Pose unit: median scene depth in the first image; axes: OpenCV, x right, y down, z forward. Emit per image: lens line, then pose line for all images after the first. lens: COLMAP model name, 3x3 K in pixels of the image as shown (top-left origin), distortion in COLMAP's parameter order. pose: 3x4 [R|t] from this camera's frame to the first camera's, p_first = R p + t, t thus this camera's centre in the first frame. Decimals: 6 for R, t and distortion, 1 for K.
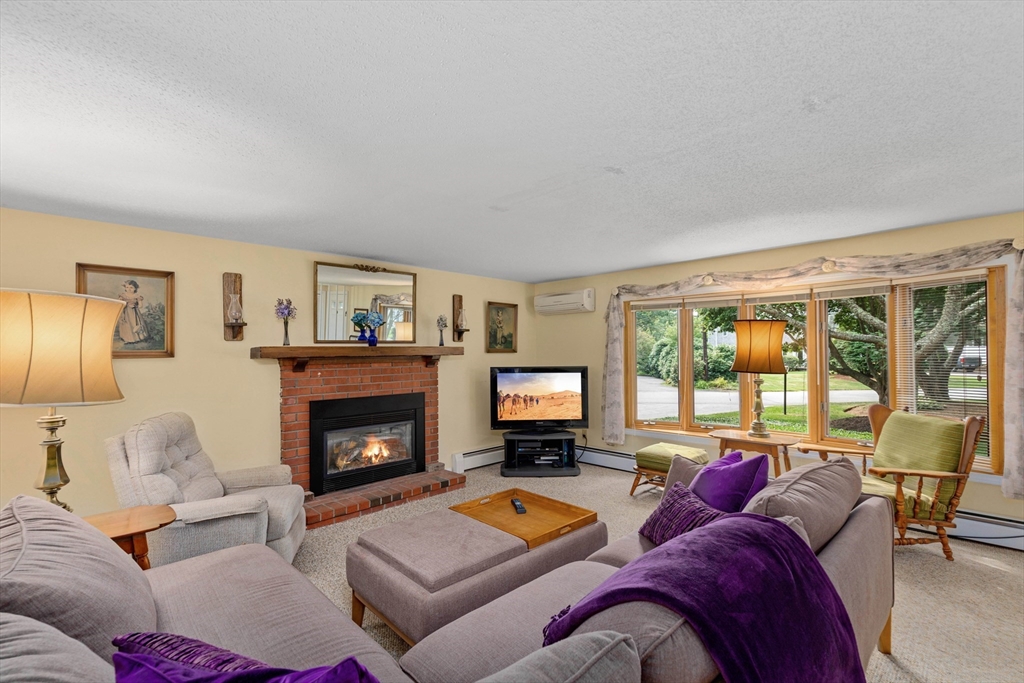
lens RADIAL K [[458.0, 0, 515.5], [0, 458.0, 350.0], [0, 0, 1]] dist [0.005714, -0.000445]
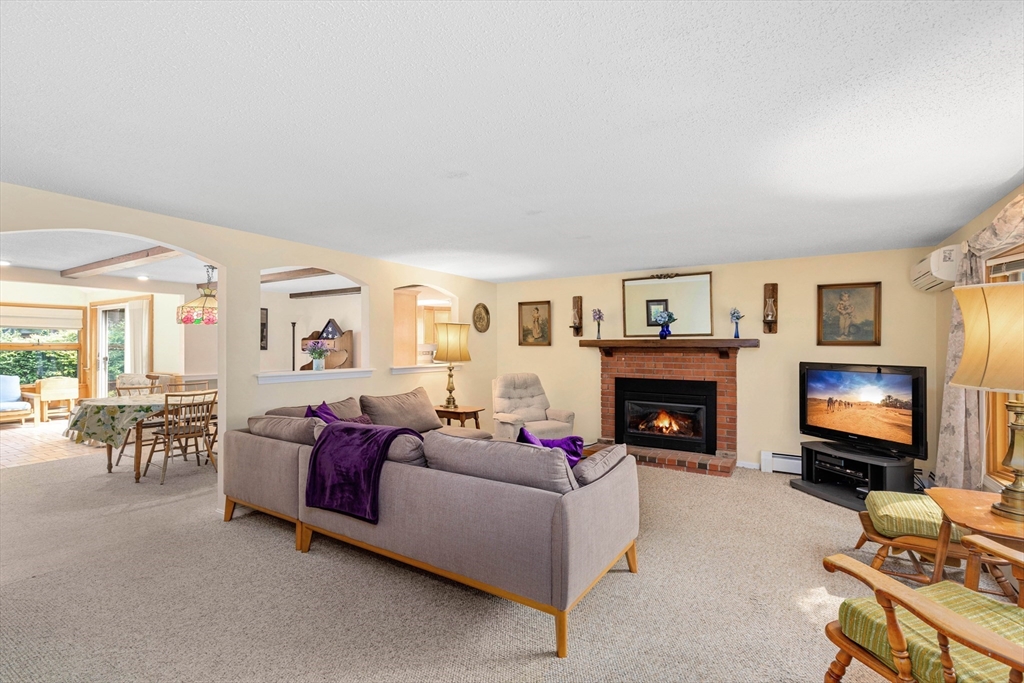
lens RADIAL K [[458.0, 0, 510.6], [0, 458.0, 340.2], [0, 0, 1]] dist [0.005714, -0.000445]
pose [[0.229457, 0.002046, -0.973317, 0.846235], [0.003823, 0.999988, 0.003003, -0.010733], [0.973311, -0.004410, 0.229446, 0.329233]]
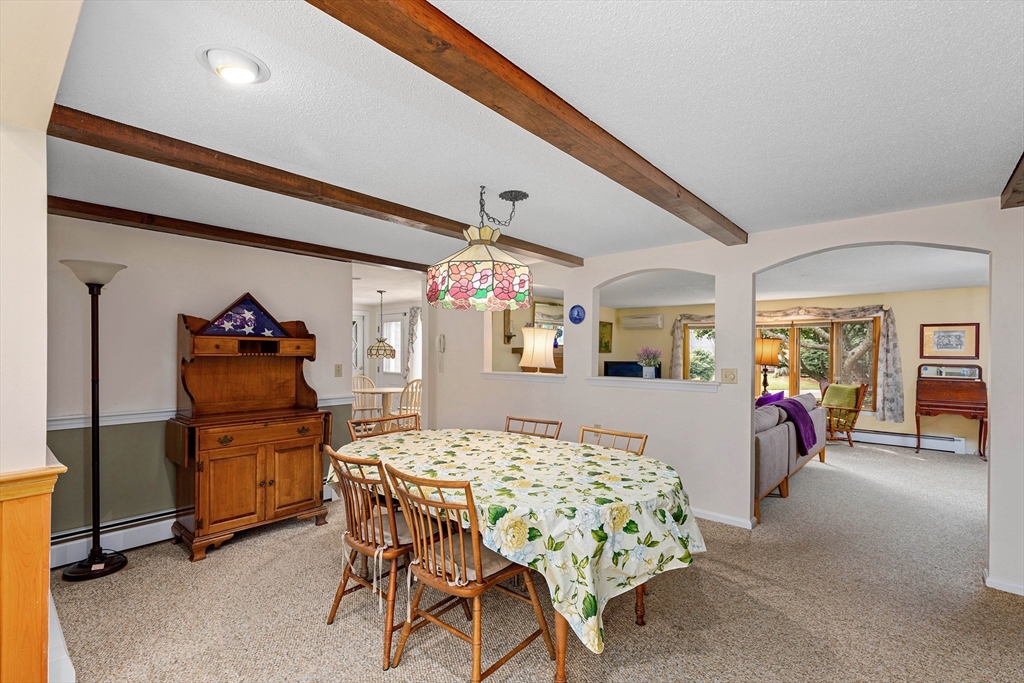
lens RADIAL K [[458.0, 0, 511.9], [0, 458.0, 355.7], [0, 0, 1]] dist [0.005714, -0.000445]
pose [[0.998093, 0.016130, 0.059588, -0.622484], [-0.016810, 0.999799, 0.010927, 0.006729], [-0.059400, -0.011908, 0.998163, -0.825004]]
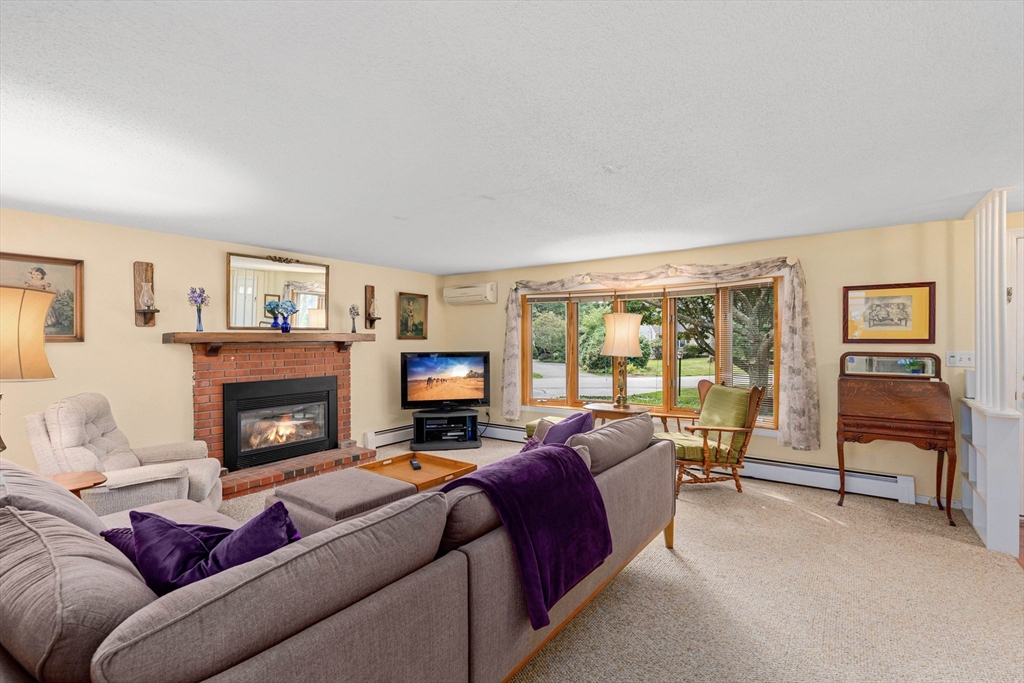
lens RADIAL K [[458.0, 0, 515.5], [0, 458.0, 342.6], [0, 0, 1]] dist [0.005714, -0.000445]
pose [[0.986297, 0.002898, 0.164954, 0.044156], [-0.004645, 0.999937, 0.010204, 0.001753], [-0.164914, -0.010830, 0.986248, -0.158361]]
